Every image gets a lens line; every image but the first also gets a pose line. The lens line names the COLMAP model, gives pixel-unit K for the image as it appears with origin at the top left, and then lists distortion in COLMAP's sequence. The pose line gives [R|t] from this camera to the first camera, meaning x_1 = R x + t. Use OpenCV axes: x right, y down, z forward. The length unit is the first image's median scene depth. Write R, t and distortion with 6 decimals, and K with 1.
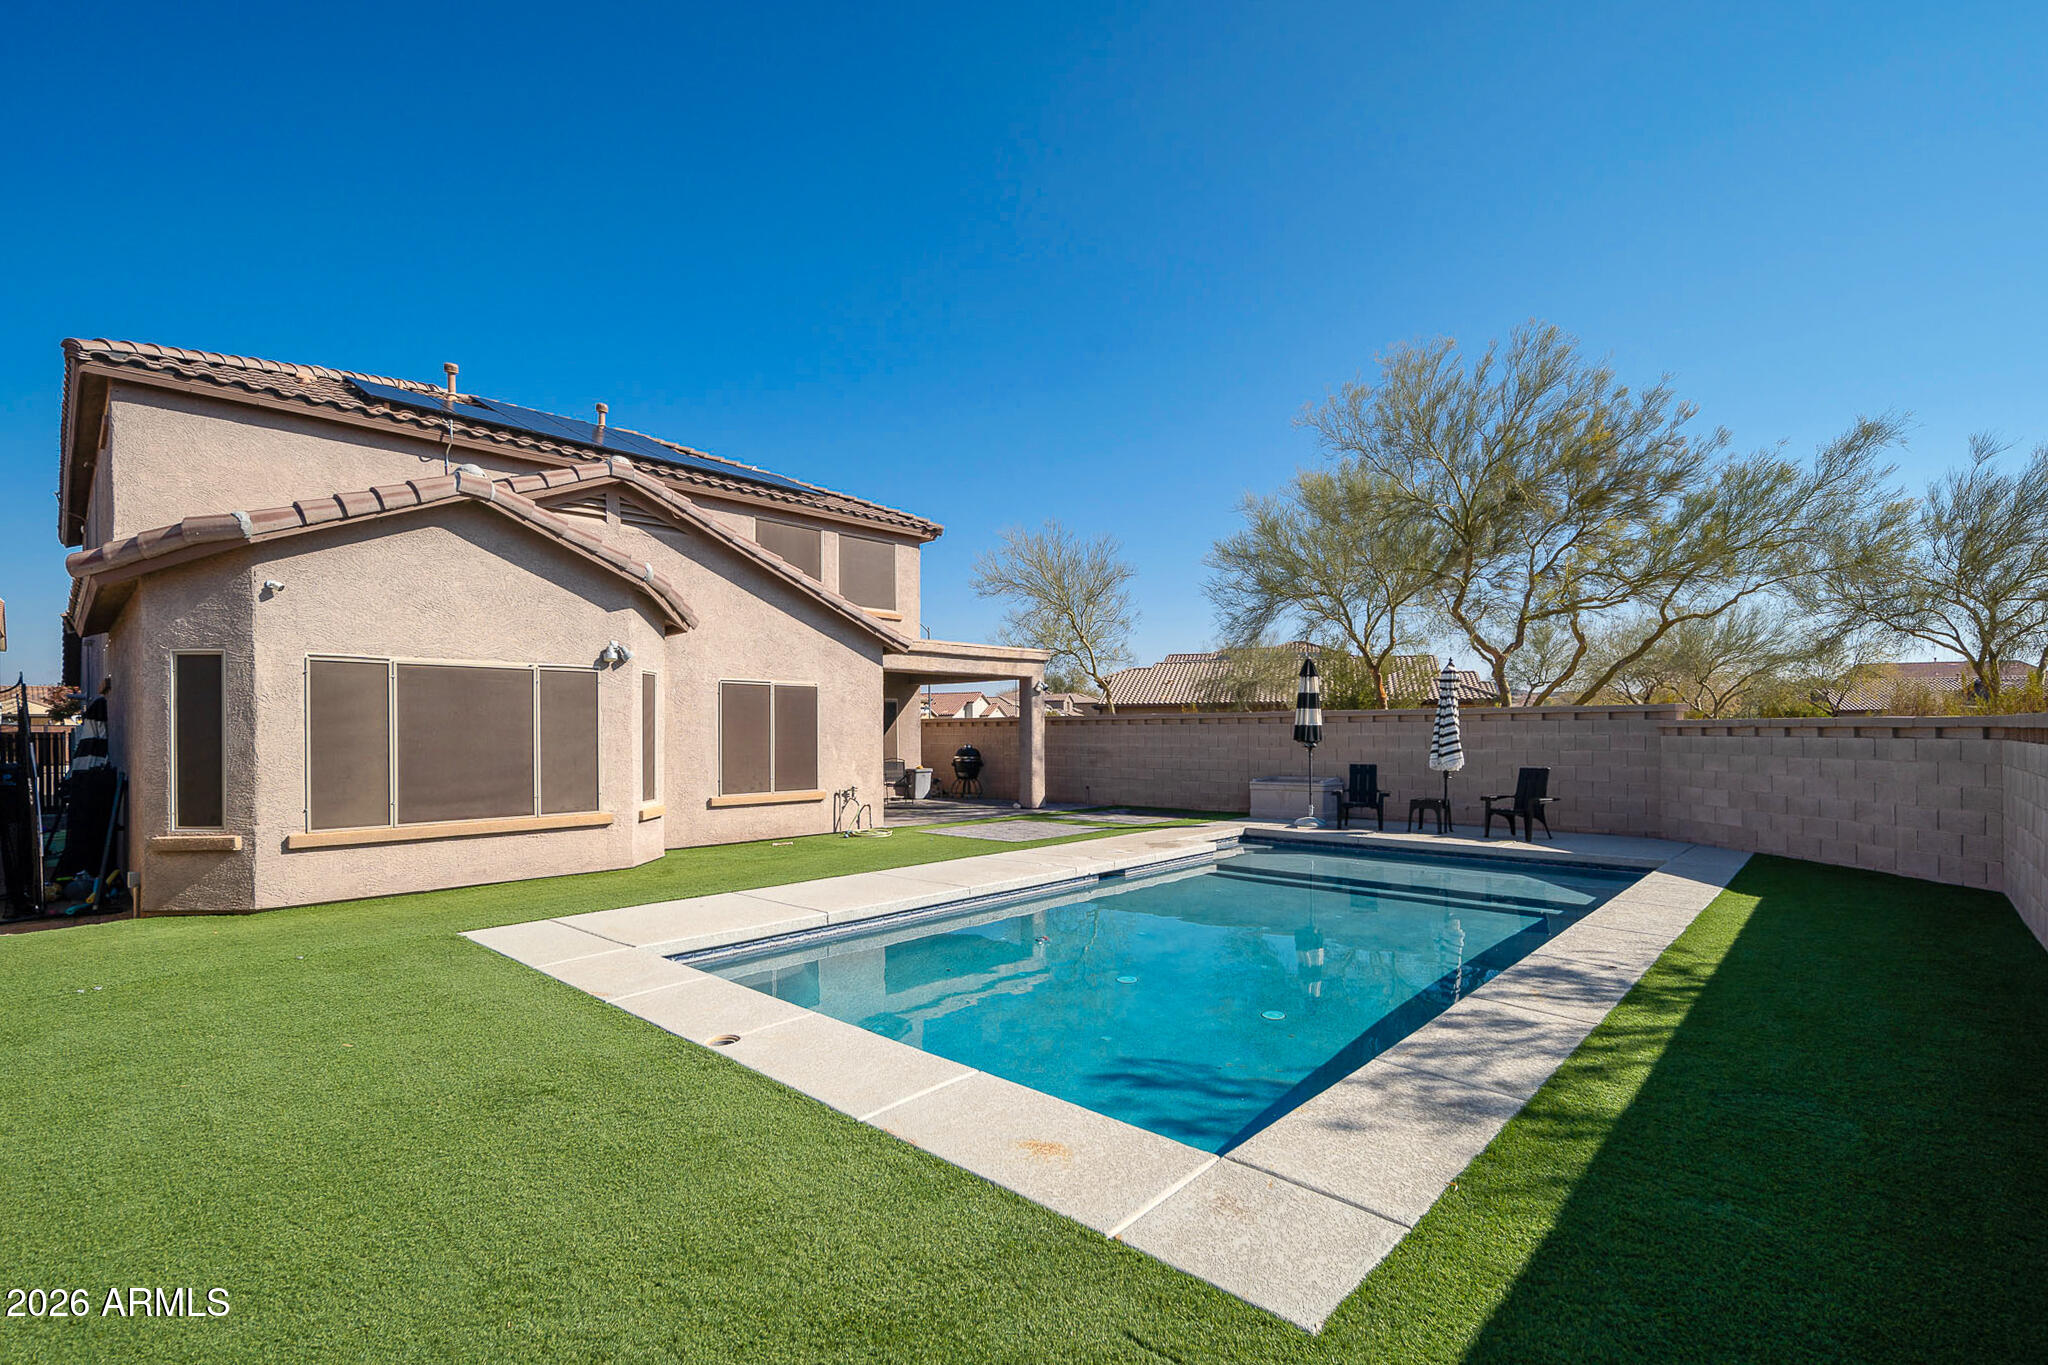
lens RADIAL K [[905.5, 0, 1111.9], [0, 905.5, 774.3], [0, 0, 1]] dist [0.001363, 0.000552]
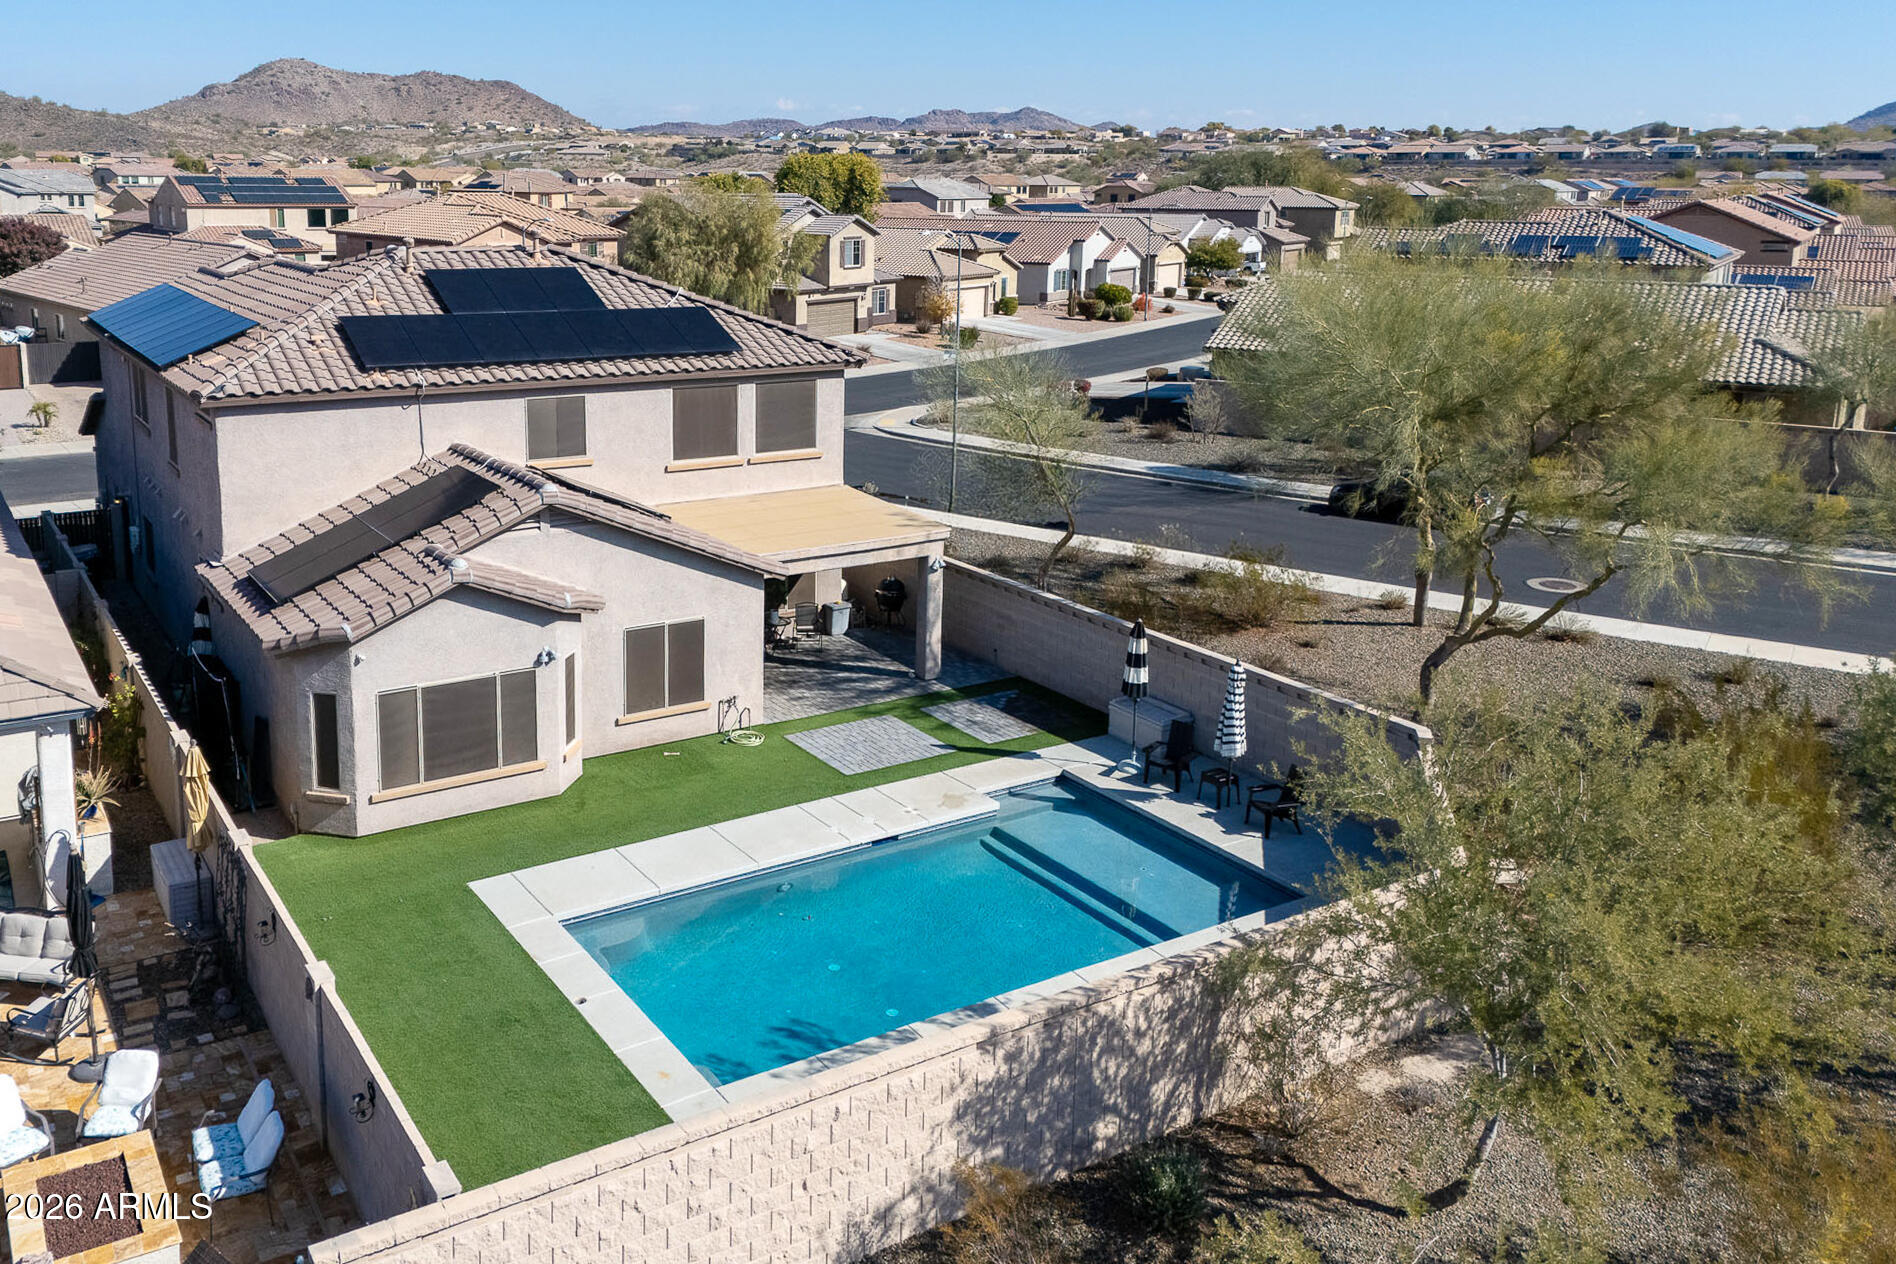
lens RADIAL K [[1567.7, 0, 948.0], [0, 1567.7, 632.0], [0, 0, 1]] dist [0.068738, -0.000553]
pose [[0.961895, 0.104856, -0.252516, 0.681838], [-0.044905, 0.971585, 0.232394, -0.777329], [0.269708, -0.212199, 0.939270, -1.149829]]
